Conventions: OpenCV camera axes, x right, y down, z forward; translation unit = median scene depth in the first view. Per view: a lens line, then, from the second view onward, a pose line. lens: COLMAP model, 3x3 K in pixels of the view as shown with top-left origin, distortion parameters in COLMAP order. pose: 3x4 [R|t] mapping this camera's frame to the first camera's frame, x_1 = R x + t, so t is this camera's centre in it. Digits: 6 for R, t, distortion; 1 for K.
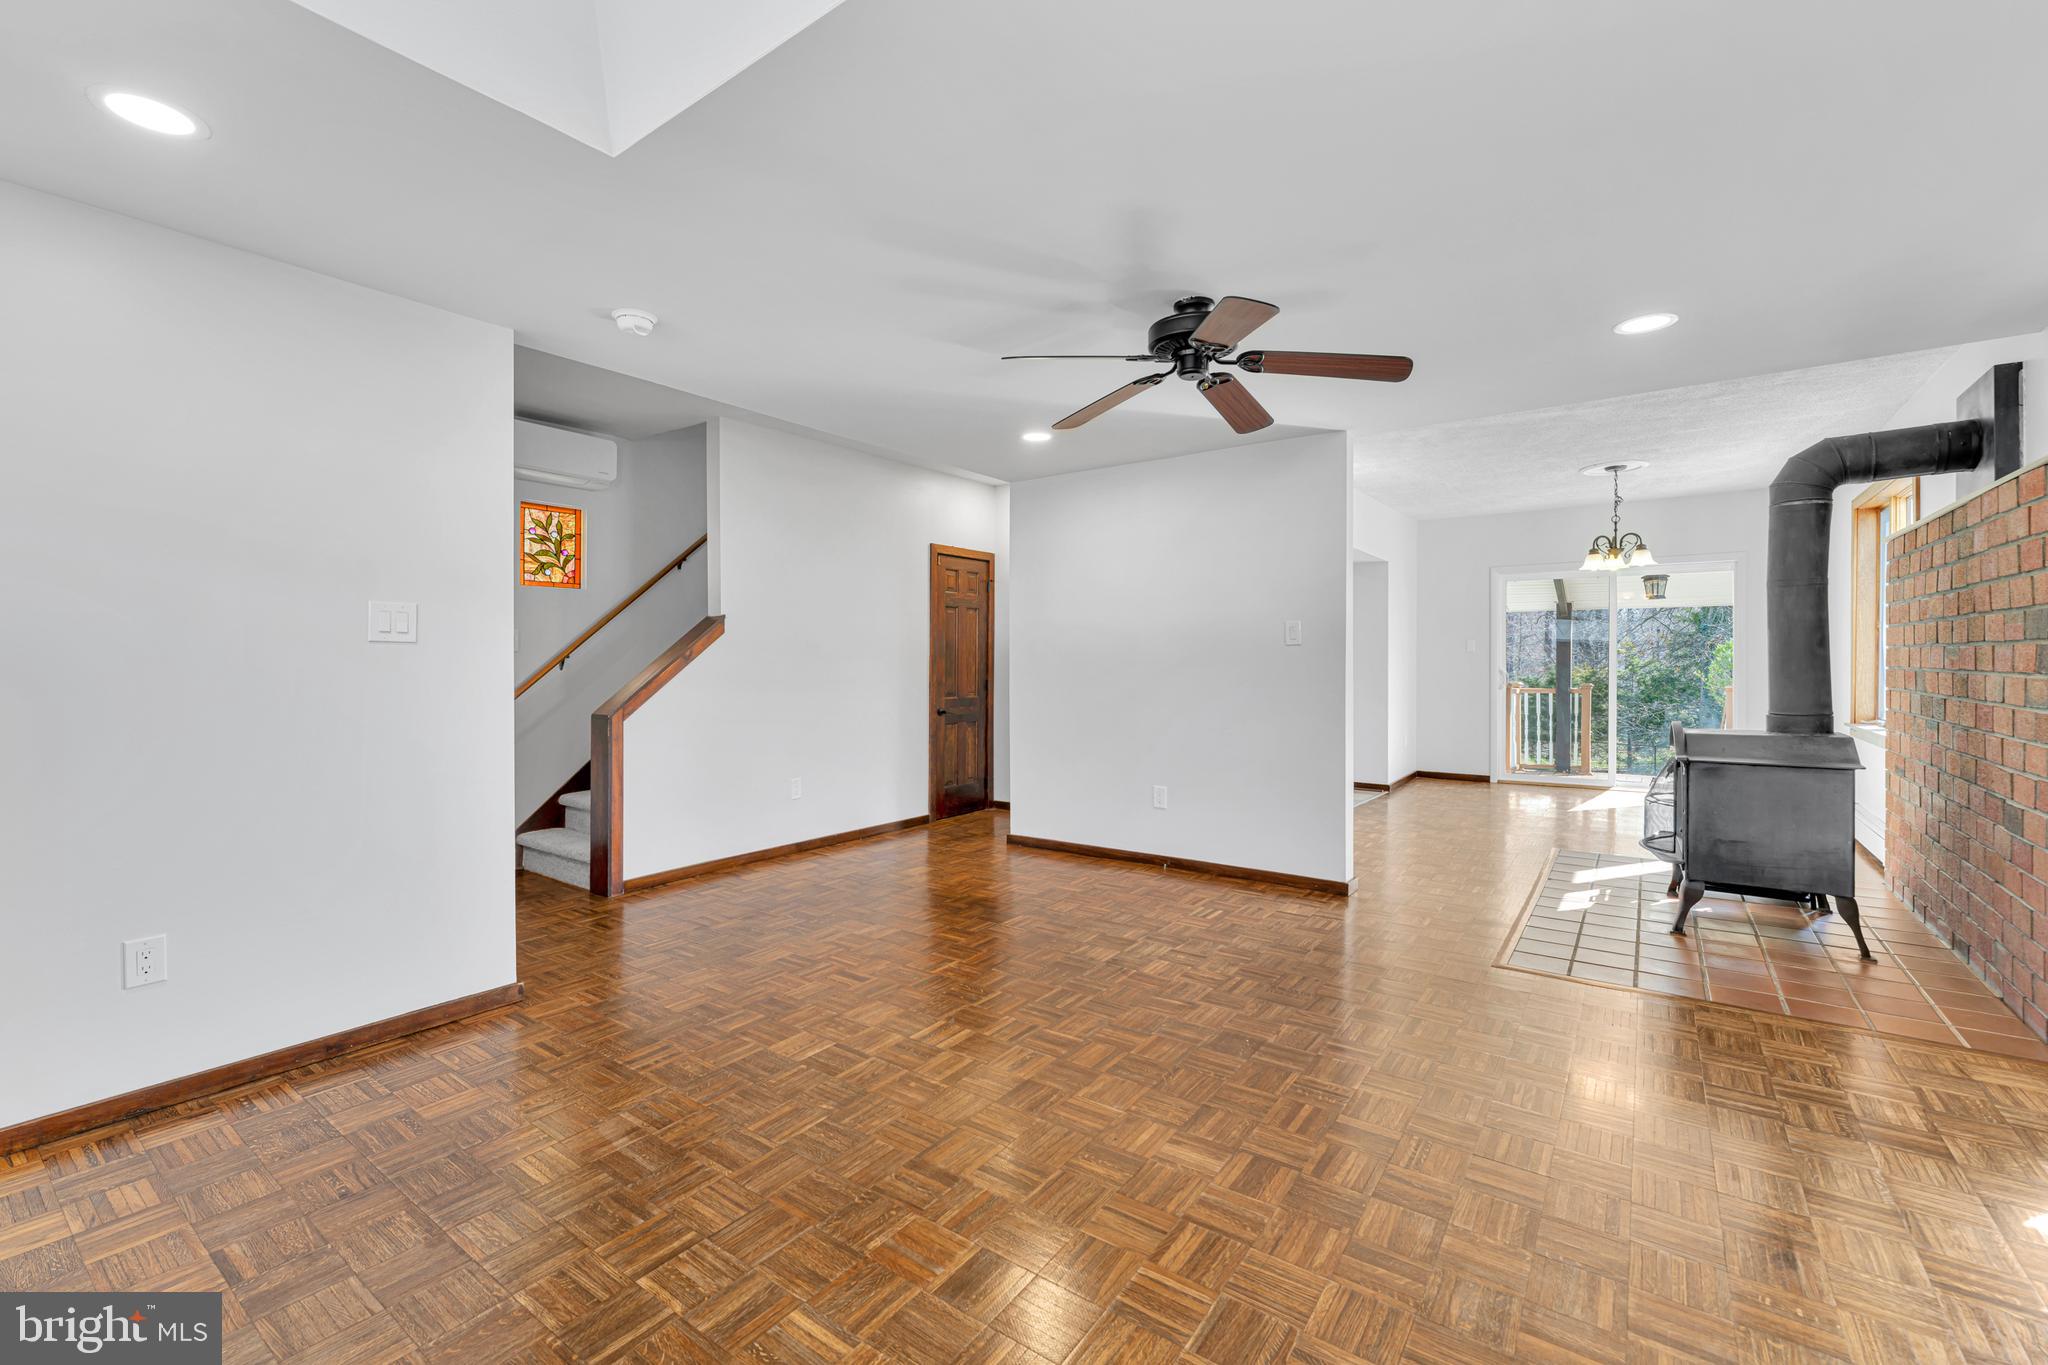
lens RADIAL K [[825.7, 0, 1028.3], [0, 825.7, 669.5], [0, 0, 1]] dist [-0.003707, -0.000170]
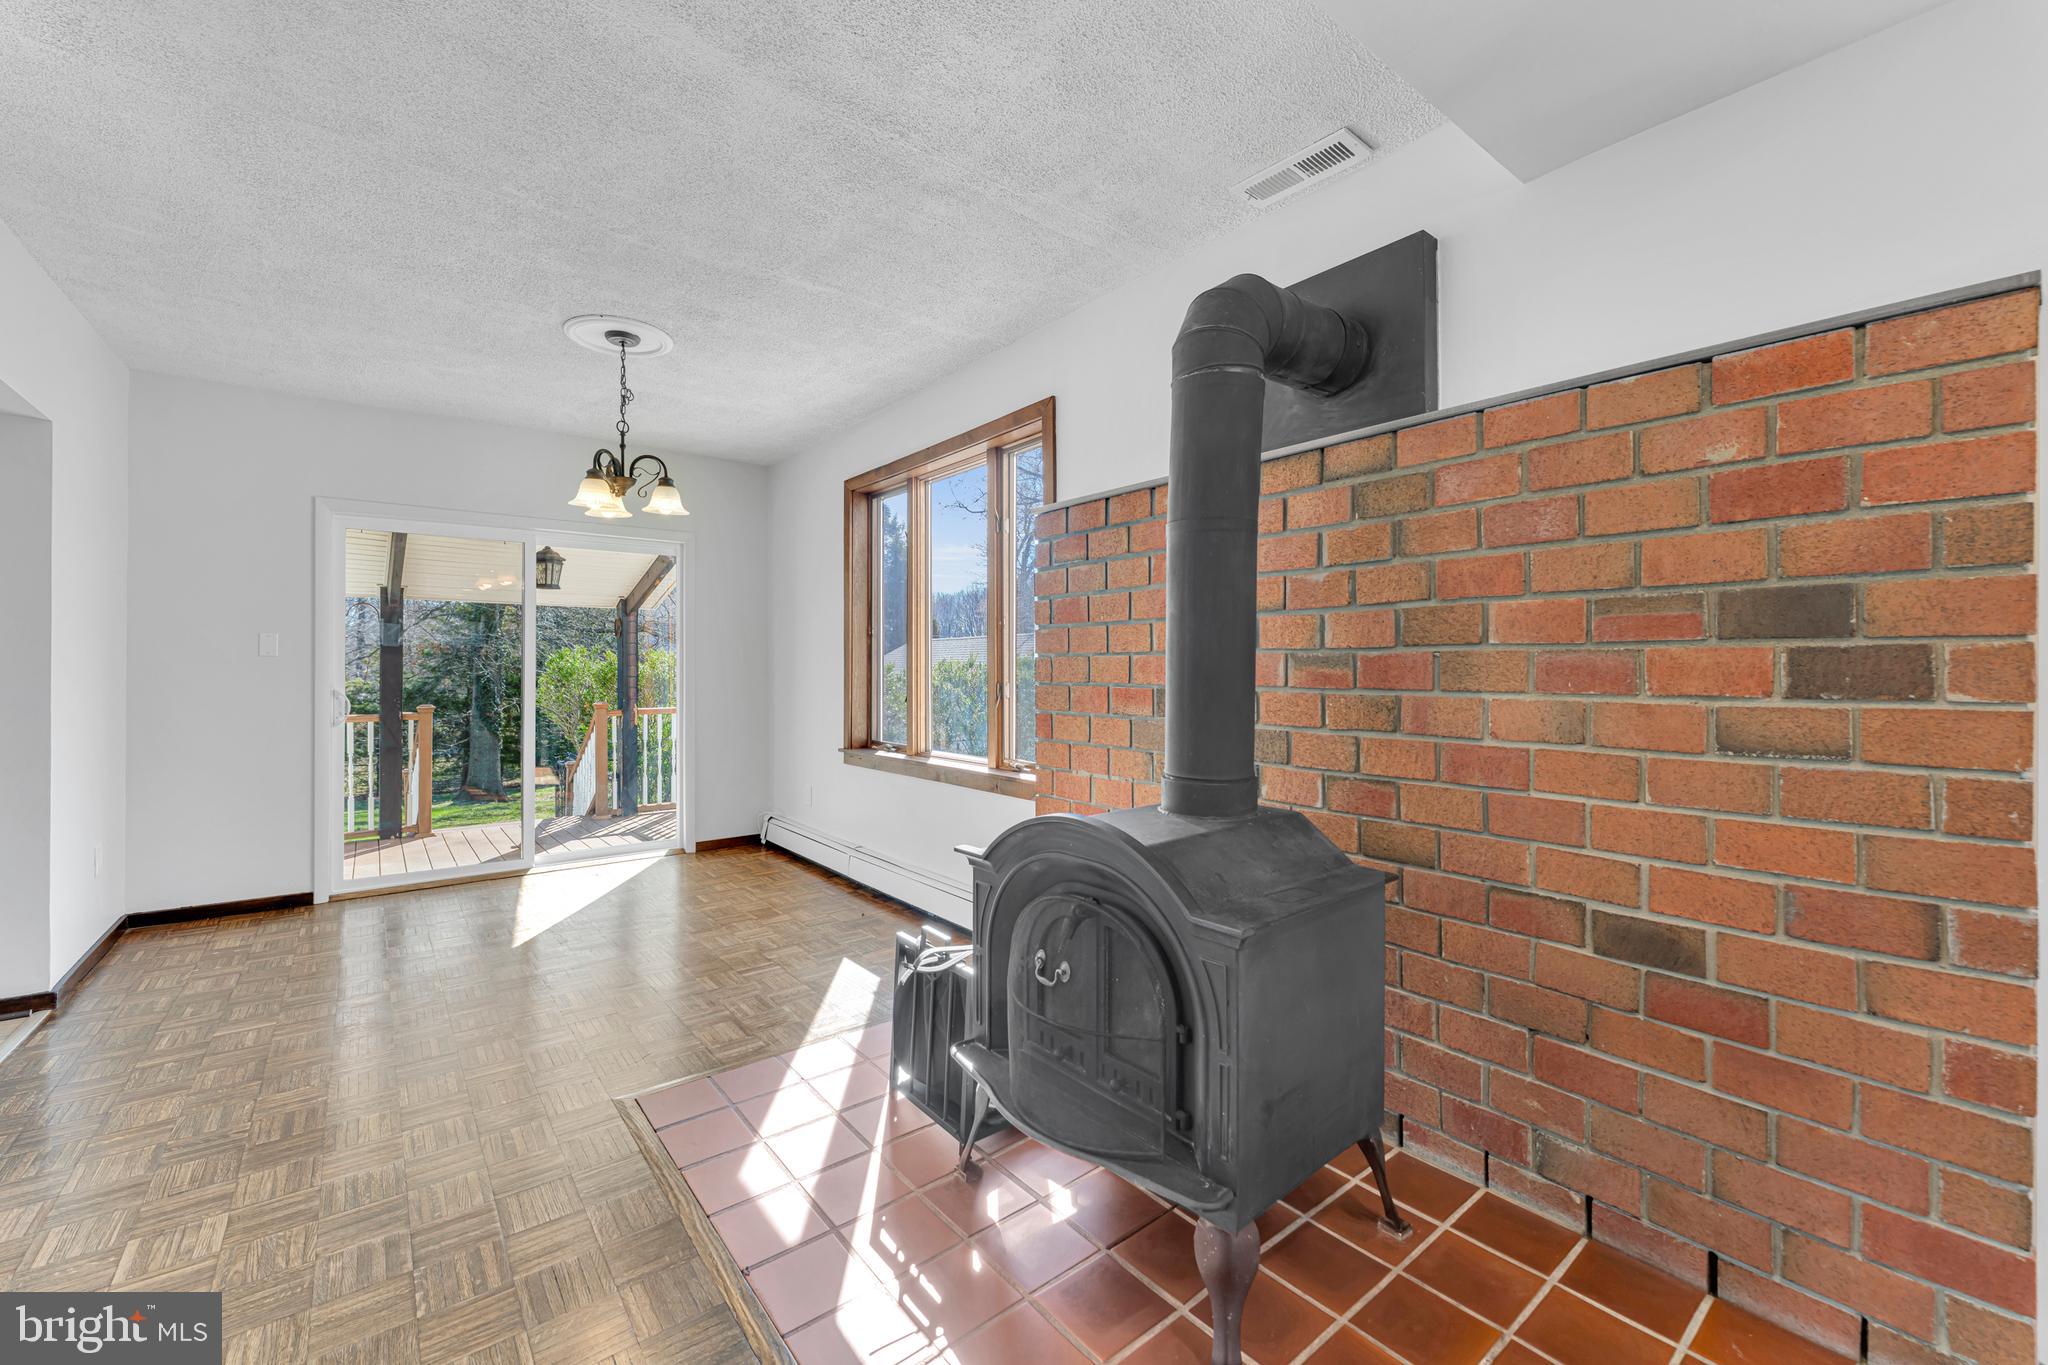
lens RADIAL K [[825.7, 0, 1026.3], [0, 825.7, 673.5], [0, 0, 1]] dist [-0.003707, -0.000170]
pose [[0.250072, 0.000008, 0.968227, 0.196532], [0.009312, 0.999954, -0.002413, -0.005648], [-0.968182, 0.009619, 0.250061, 0.508358]]
